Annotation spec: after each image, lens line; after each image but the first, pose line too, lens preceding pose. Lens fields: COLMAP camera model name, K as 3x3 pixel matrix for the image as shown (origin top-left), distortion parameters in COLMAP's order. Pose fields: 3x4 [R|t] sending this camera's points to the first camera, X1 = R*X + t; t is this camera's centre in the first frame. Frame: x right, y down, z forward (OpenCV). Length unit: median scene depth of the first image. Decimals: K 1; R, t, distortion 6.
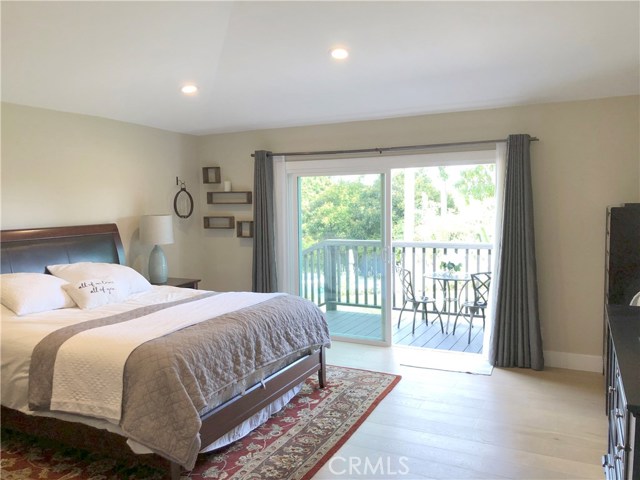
lens RADIAL K [[518.9, 0, 320.0], [0, 518.9, 240.0], [0, 0, 1]] dist [0.122283, -0.196323]
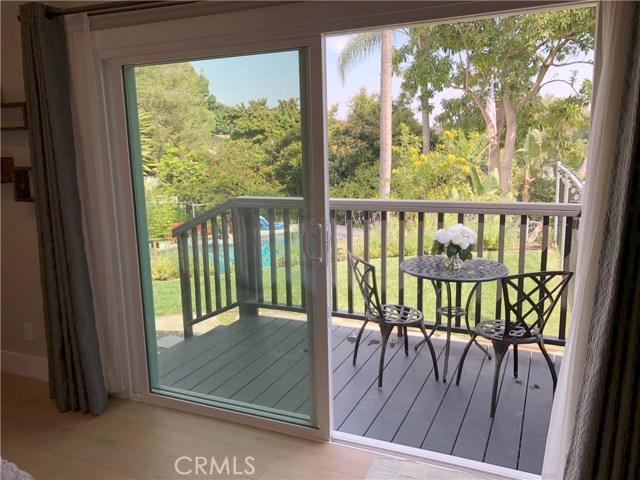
lens RADIAL K [[518.9, 0, 320.0], [0, 518.9, 240.0], [0, 0, 1]] dist [0.122283, -0.196323]
pose [[0.999162, -0.018017, 0.036764, 0.091645], [0.013811, 0.993656, 0.111613, -0.017977], [-0.038542, -0.111011, 0.993072, 0.451159]]
